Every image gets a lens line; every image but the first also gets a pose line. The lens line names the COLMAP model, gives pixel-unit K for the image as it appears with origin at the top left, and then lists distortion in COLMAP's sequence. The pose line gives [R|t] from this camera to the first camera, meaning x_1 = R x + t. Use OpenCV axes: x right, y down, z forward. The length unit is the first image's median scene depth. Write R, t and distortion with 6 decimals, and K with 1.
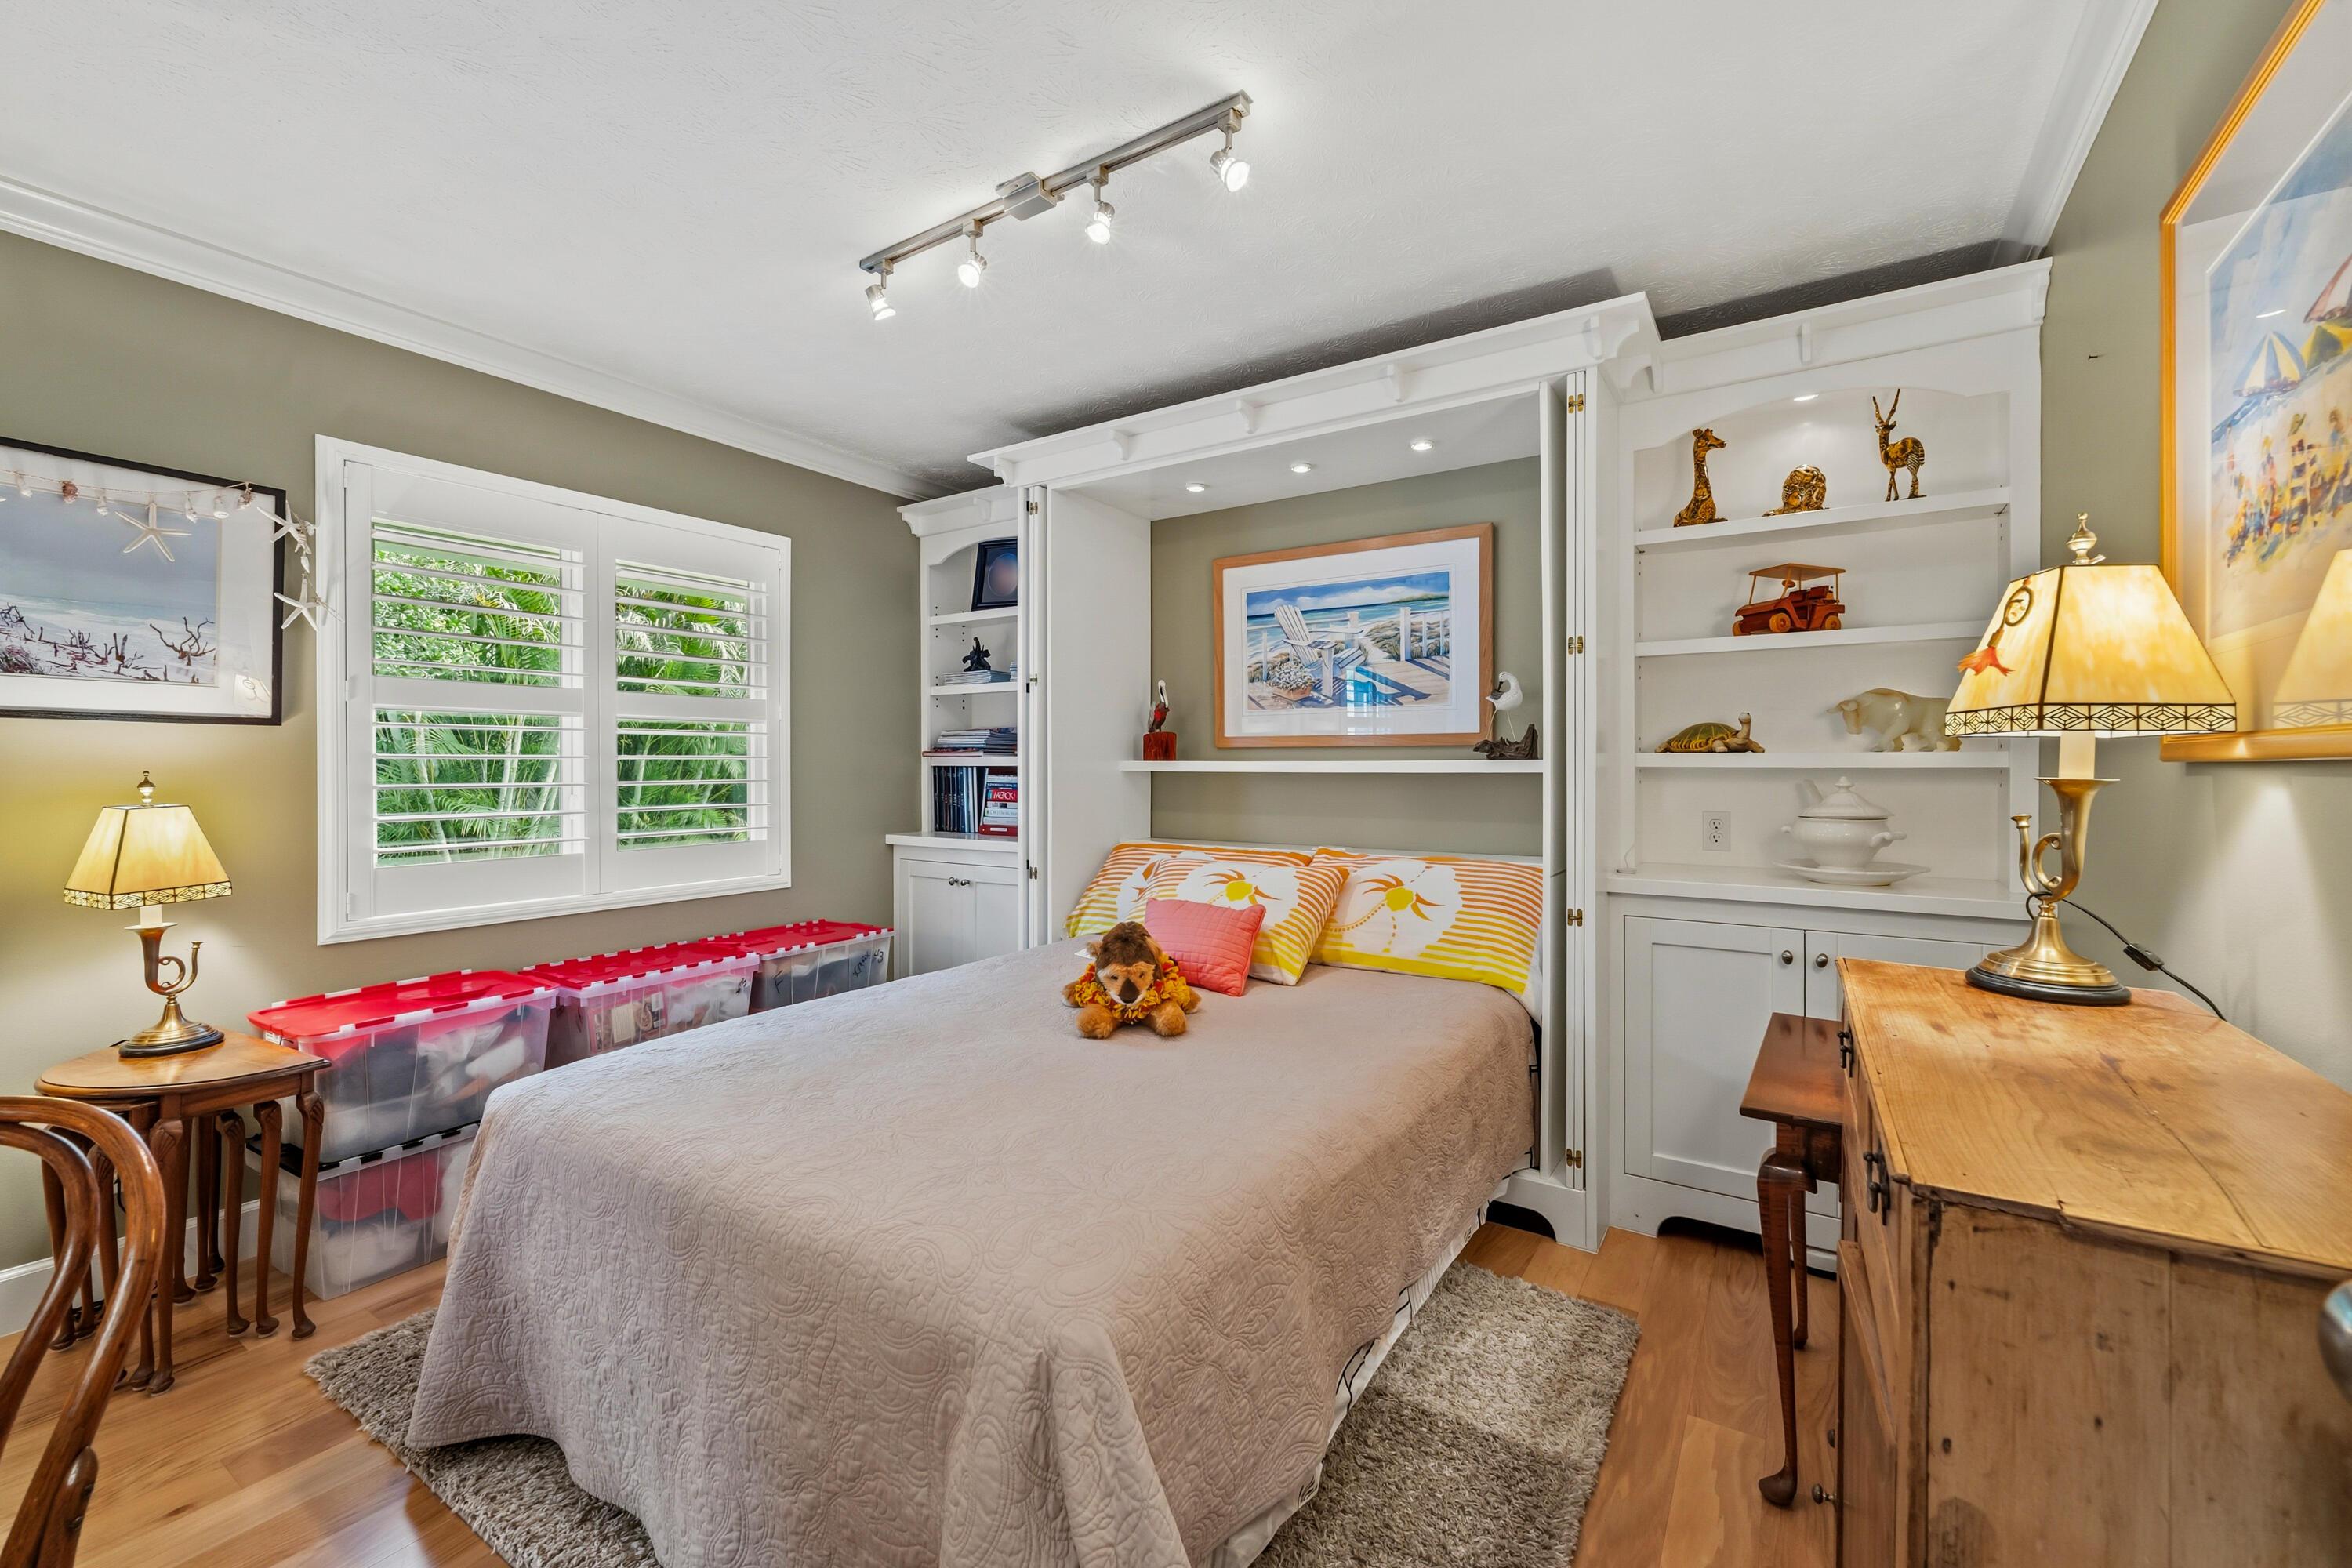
lens RADIAL K [[976.1, 0, 1166.5], [0, 976.1, 745.3], [0, 0, 1]] dist [-0.000011, -0.000033]
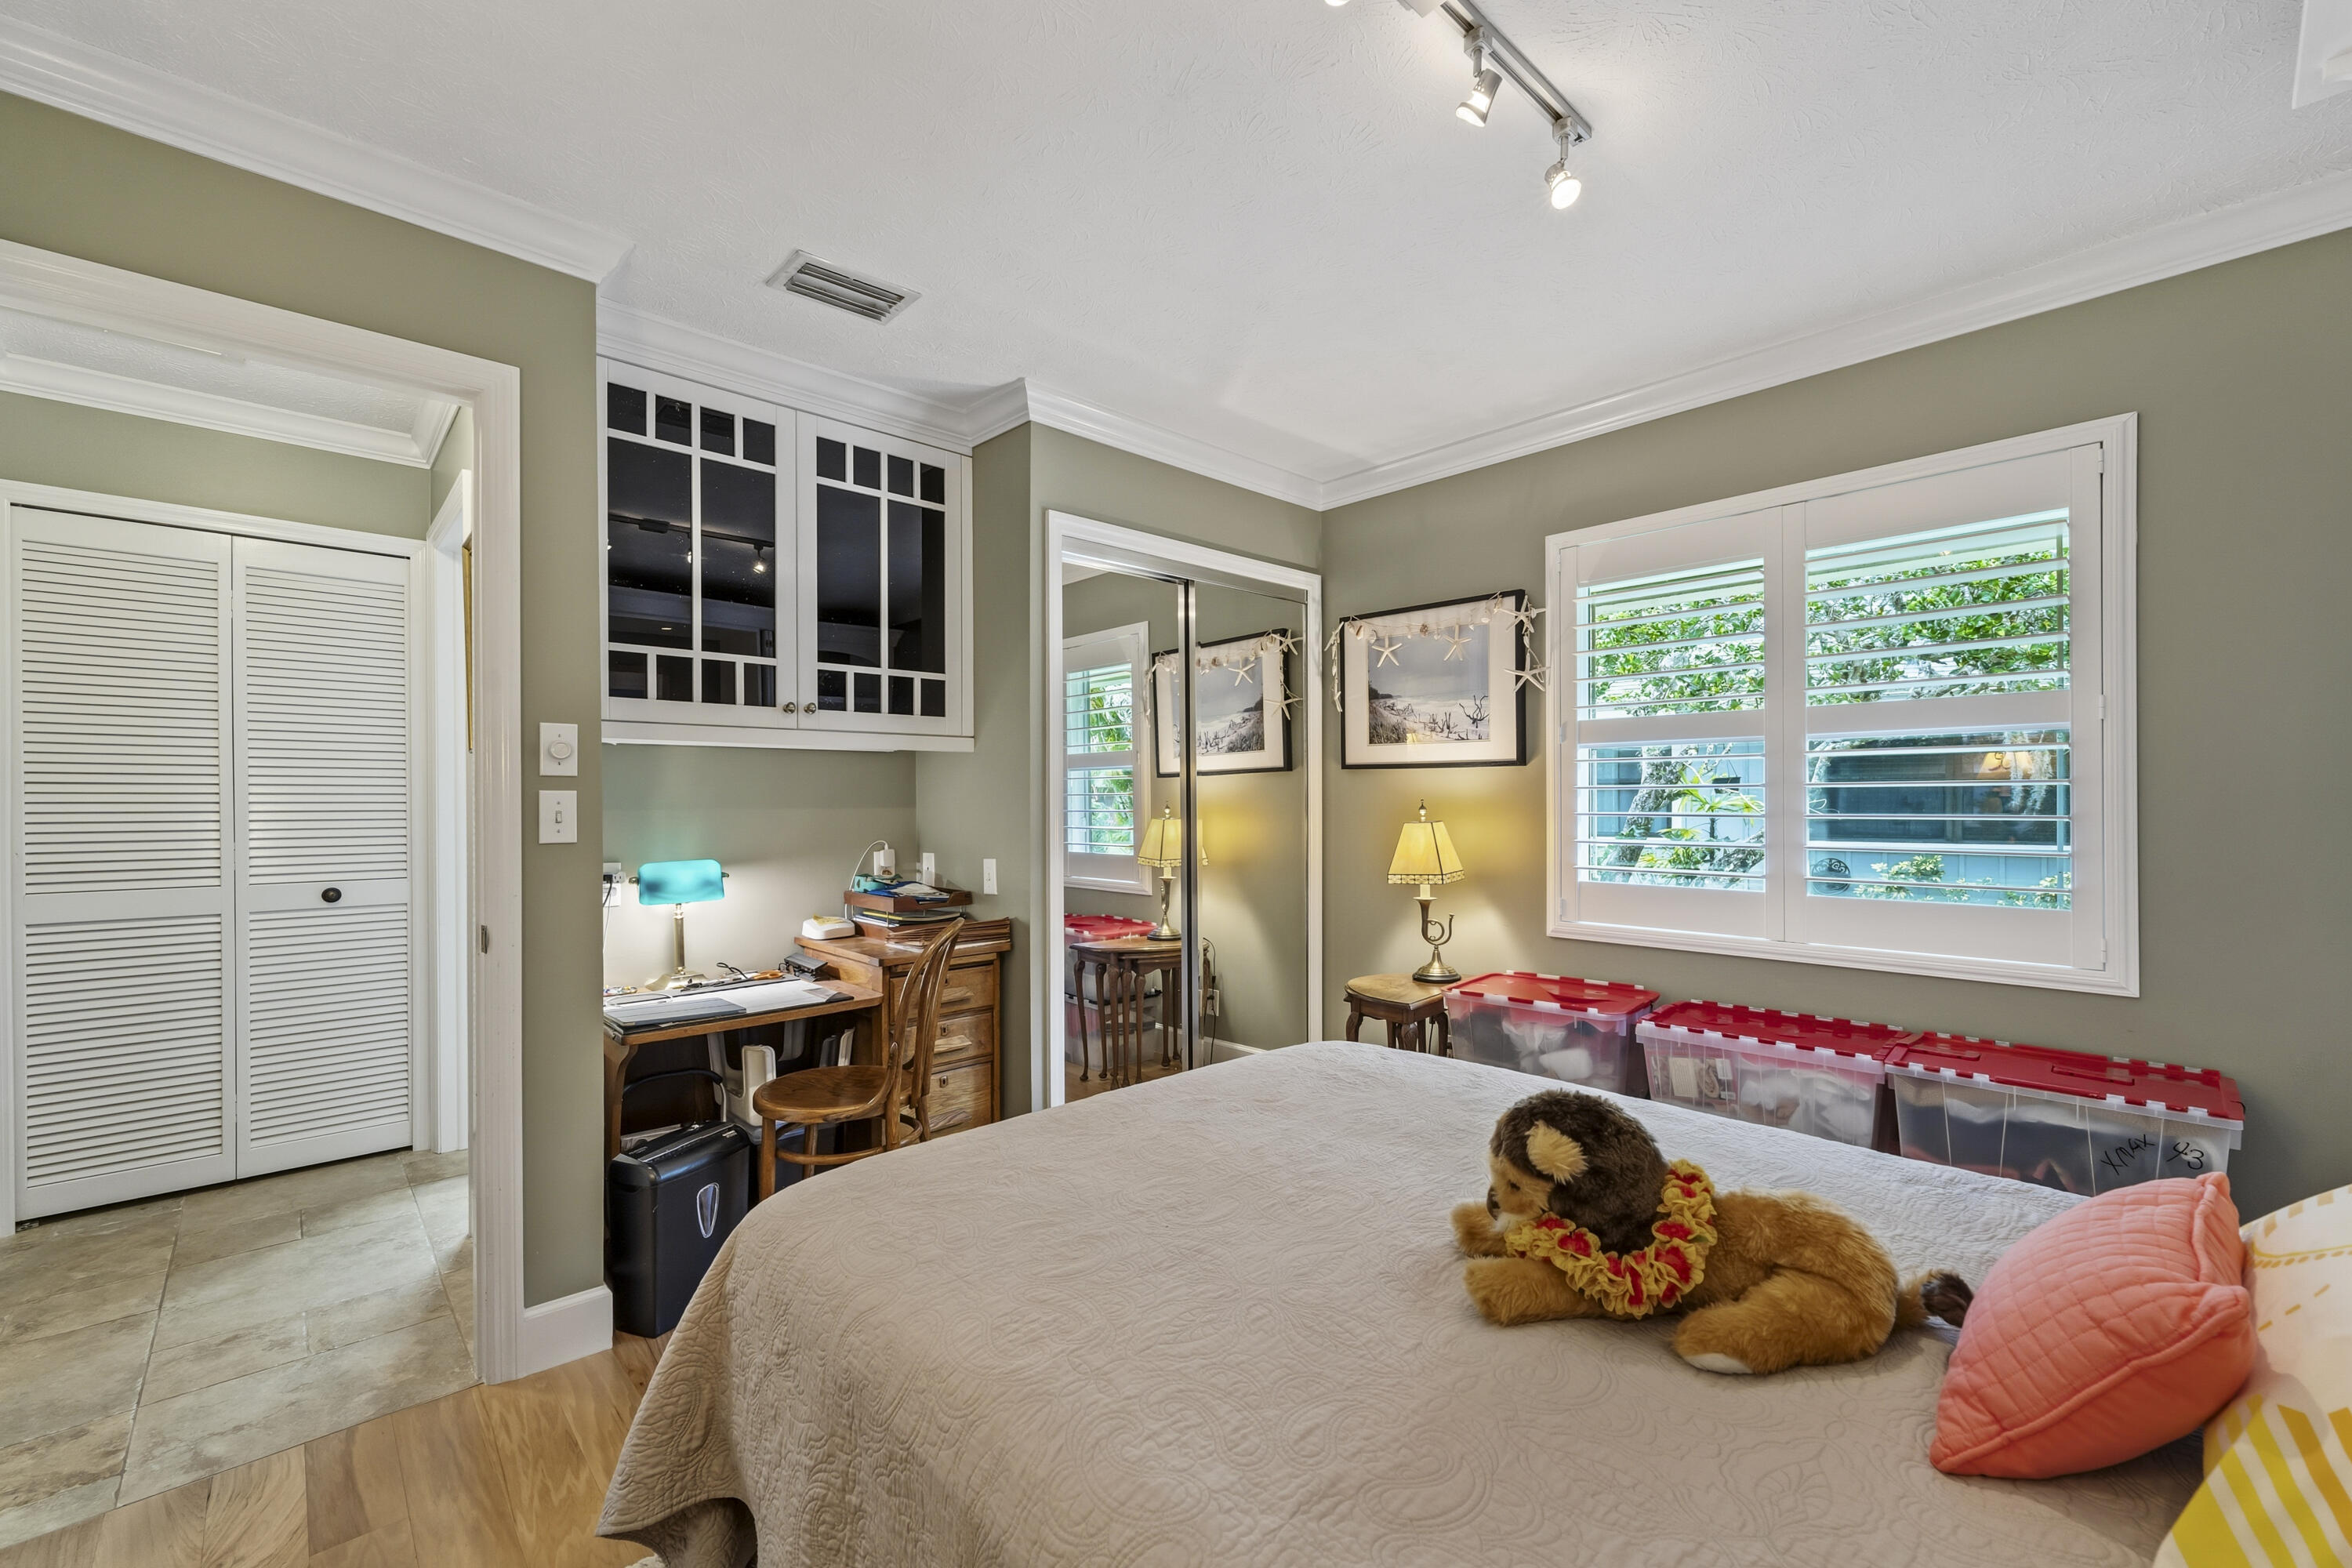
lens RADIAL K [[971.2, 0, 1165.7], [0, 971.2, 774.8], [0, 0, 1]] dist [0.002878, 0.000250]
pose [[-0.244466, -0.018379, -0.969484, 0.497677], [0.026778, 0.999311, -0.025696, 0.013237], [0.969288, -0.032242, -0.243805, 0.844480]]
